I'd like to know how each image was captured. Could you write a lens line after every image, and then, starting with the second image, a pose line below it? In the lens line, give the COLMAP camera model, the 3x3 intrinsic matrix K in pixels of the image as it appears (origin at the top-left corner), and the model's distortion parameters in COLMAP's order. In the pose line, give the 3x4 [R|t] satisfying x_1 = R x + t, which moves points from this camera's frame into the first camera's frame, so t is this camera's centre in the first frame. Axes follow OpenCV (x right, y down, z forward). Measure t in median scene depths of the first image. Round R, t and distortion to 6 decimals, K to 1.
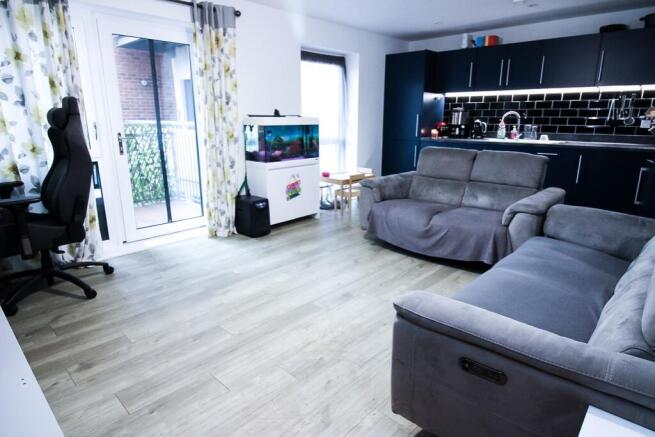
lens RADIAL K [[381.8, 0, 327.9], [0, 381.8, 213.0], [0, 0, 1]] dist [0.004467, -0.010390]
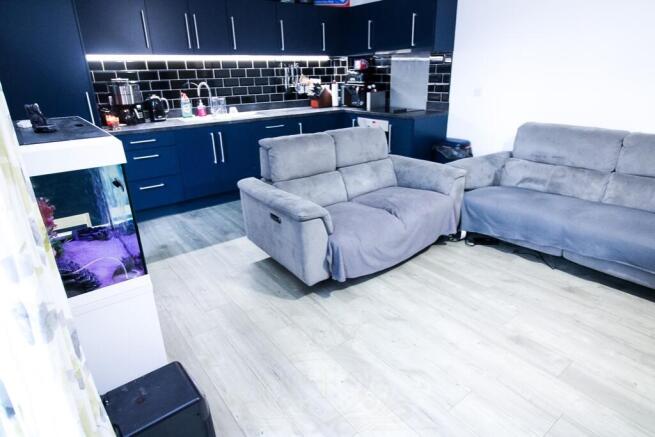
lens RADIAL K [[381.8, 0, 333.9], [0, 381.8, 214.8], [0, 0, 1]] dist [0.004467, -0.010390]
pose [[0.144141, -0.352037, 0.924821, -0.524447], [0.262789, 0.914641, 0.307204, -0.290183], [-0.954026, 0.198752, 0.224349, 0.959758]]
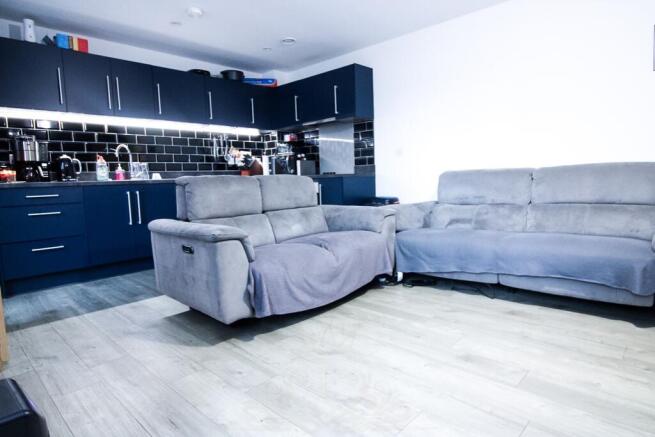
lens RADIAL K [[381.8, 0, 334.6], [0, 381.8, 215.8], [0, 0, 1]] dist [0.004467, -0.010390]
pose [[-0.015068, -0.094304, 0.995429, -0.498668], [0.277562, 0.956022, 0.094772, -0.127216], [-0.960589, 0.277722, 0.011770, 0.974417]]
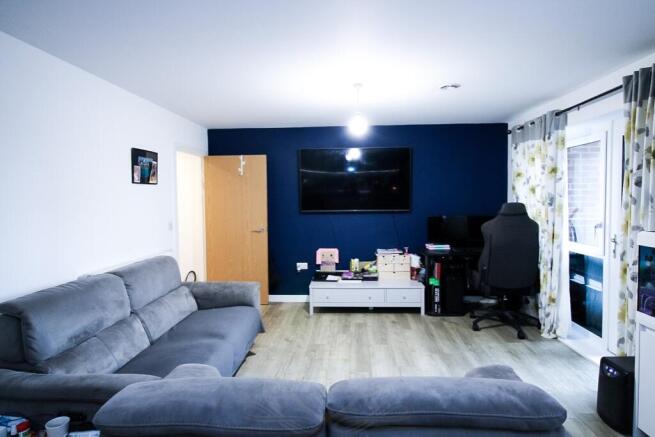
lens RADIAL K [[381.8, 0, 328.1], [0, 381.8, 218.8], [0, 0, 1]] dist [0.004467, -0.010390]
pose [[-0.767755, 0.036302, -0.639714, 0.650796], [-0.151195, 0.959935, 0.235932, -0.393512], [0.622649, 0.277860, -0.731507, 1.350884]]
